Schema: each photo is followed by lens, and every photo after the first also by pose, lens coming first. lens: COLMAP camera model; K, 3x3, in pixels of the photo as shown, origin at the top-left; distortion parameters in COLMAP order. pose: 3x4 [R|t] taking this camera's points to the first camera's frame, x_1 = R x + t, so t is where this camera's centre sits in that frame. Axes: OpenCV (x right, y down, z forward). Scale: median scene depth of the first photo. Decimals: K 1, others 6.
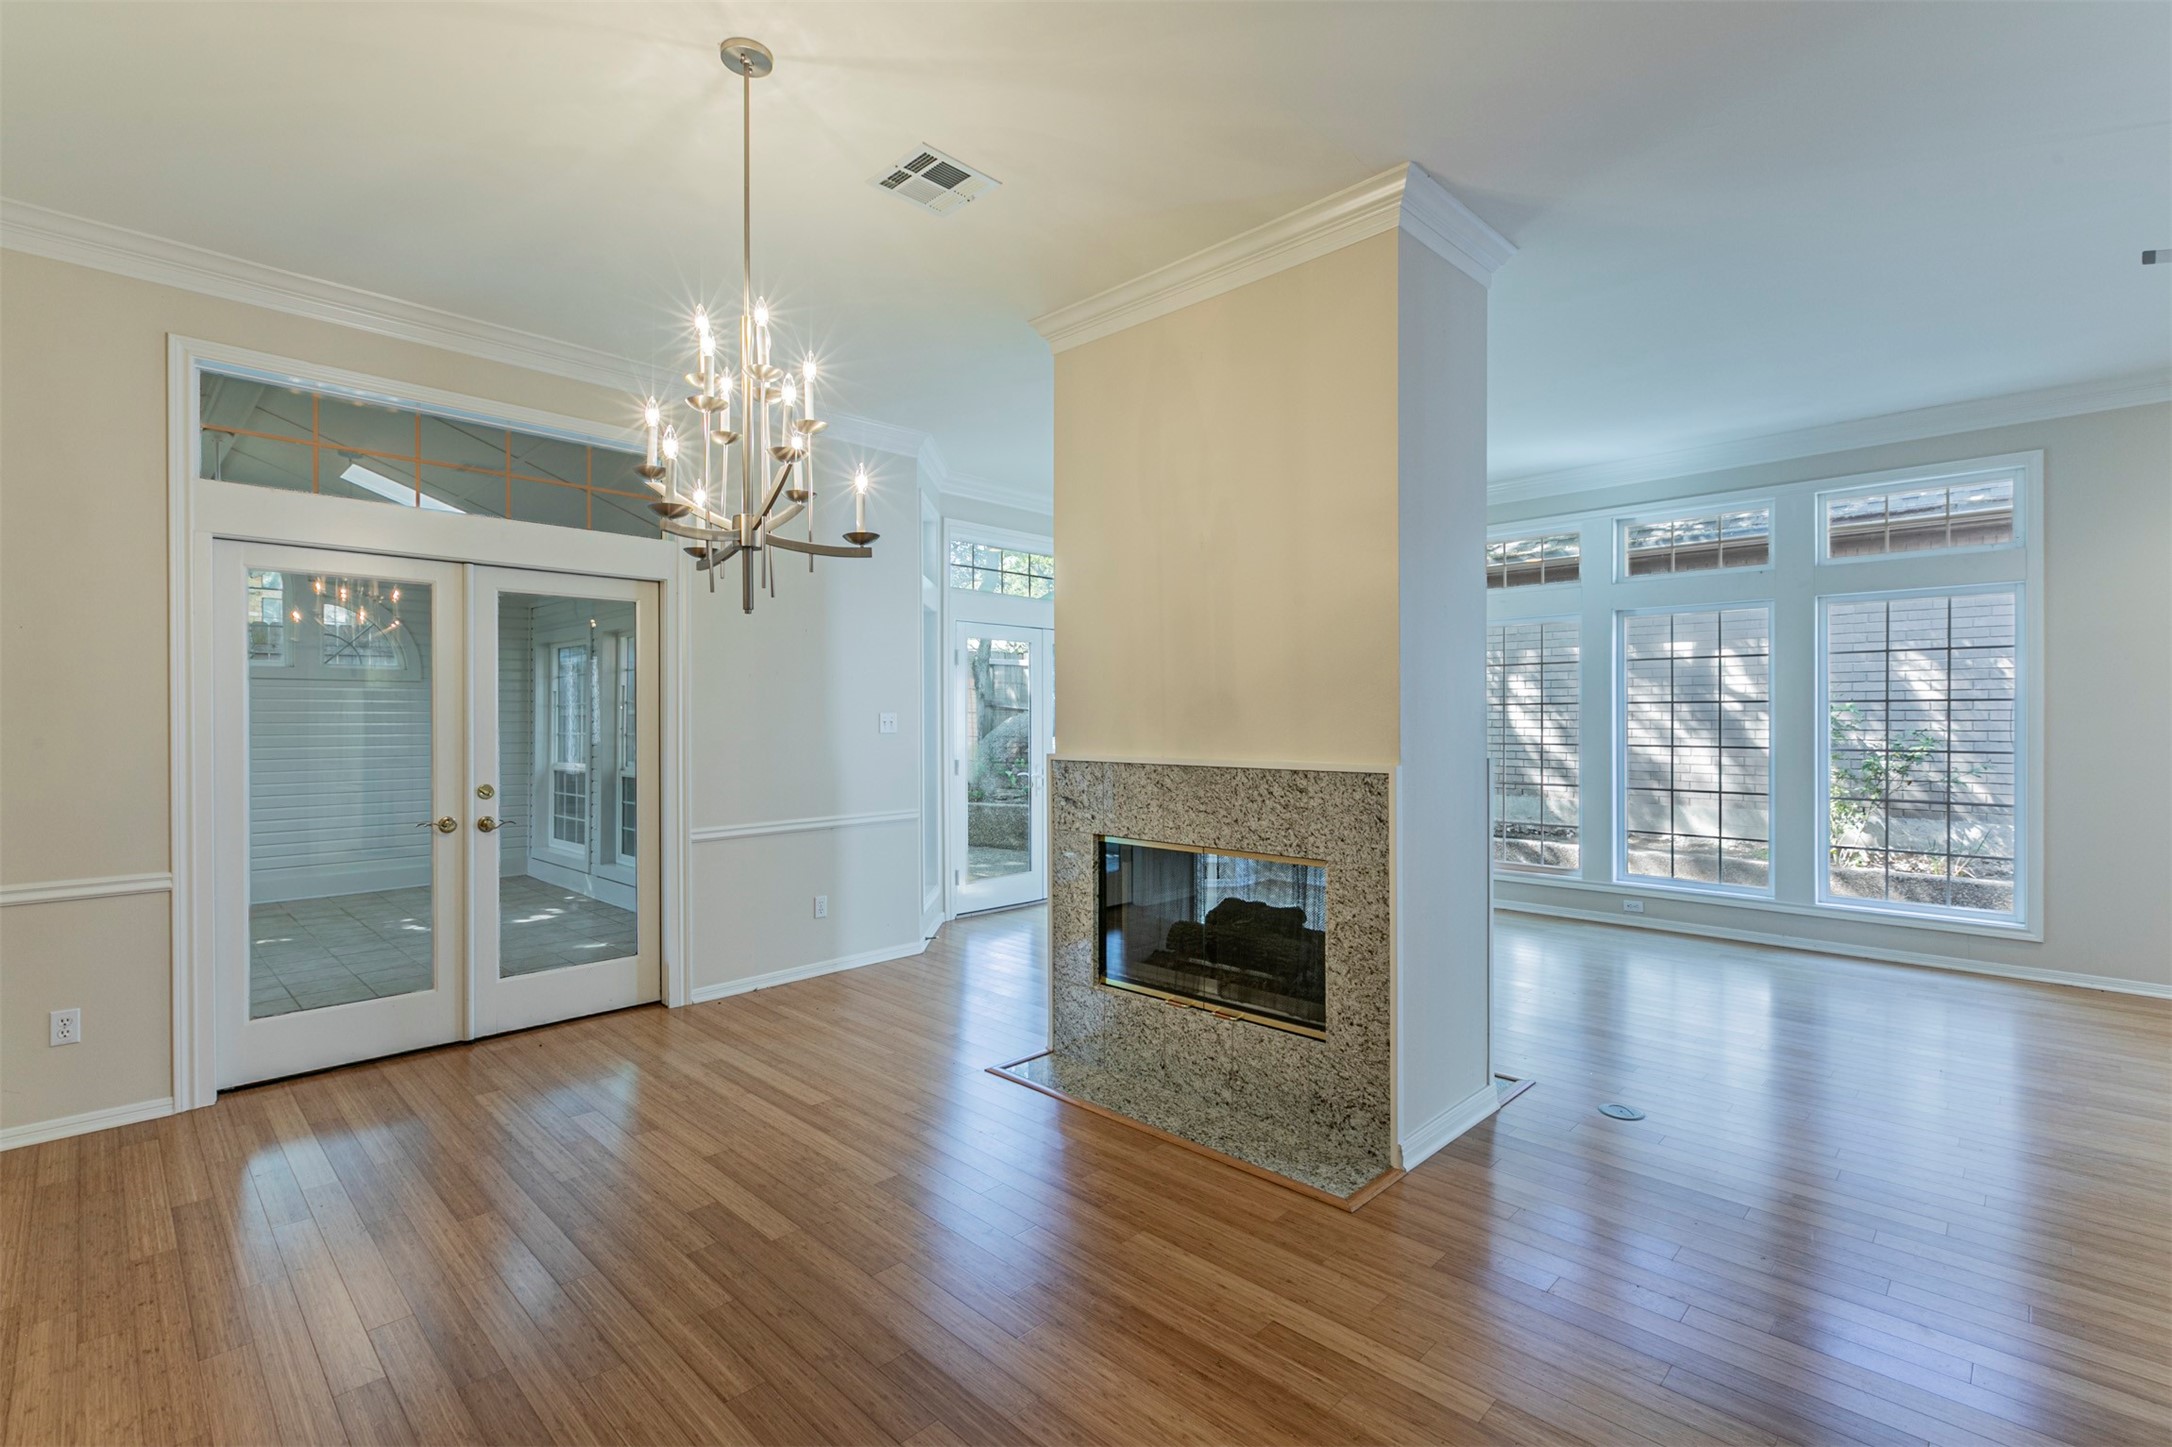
lens RADIAL K [[994.7, 0, 1085.5], [0, 994.7, 720.2], [0, 0, 1]] dist [0.004837, -0.003517]
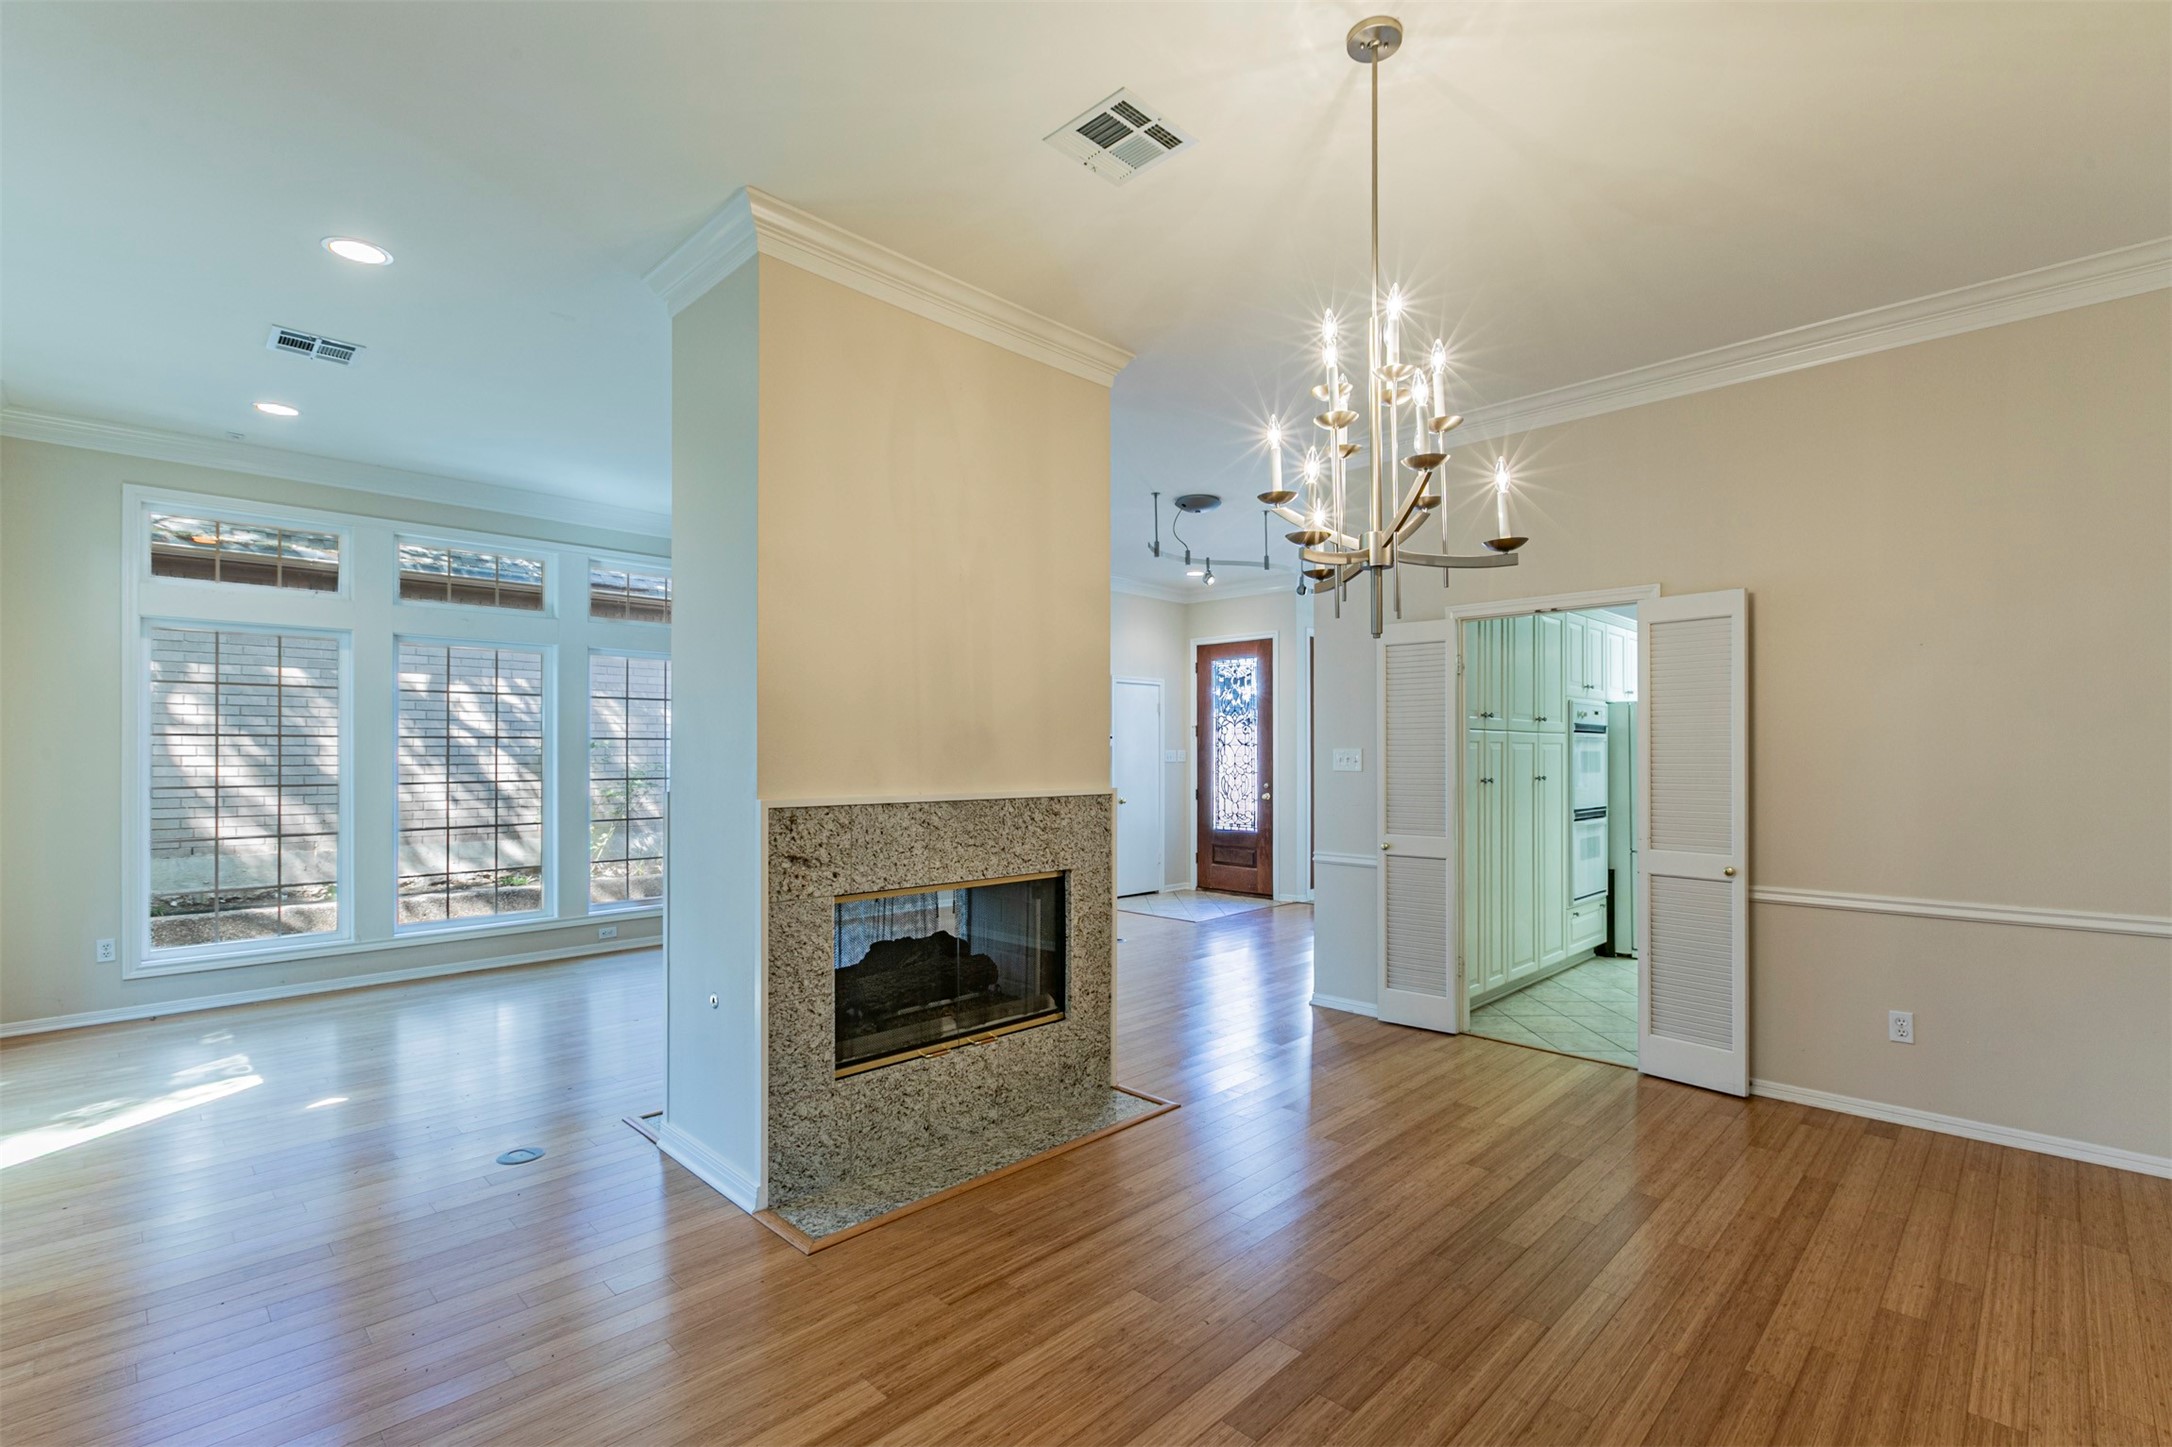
lens RADIAL K [[994.7, 0, 1086.5], [0, 994.7, 744.0], [0, 0, 1]] dist [0.004837, -0.003517]
pose [[-0.007346, 0.010773, 0.999915, -0.782293], [0.001218, 0.999941, -0.010764, 0.000406], [-0.999972, 0.001139, -0.007359, 0.785971]]
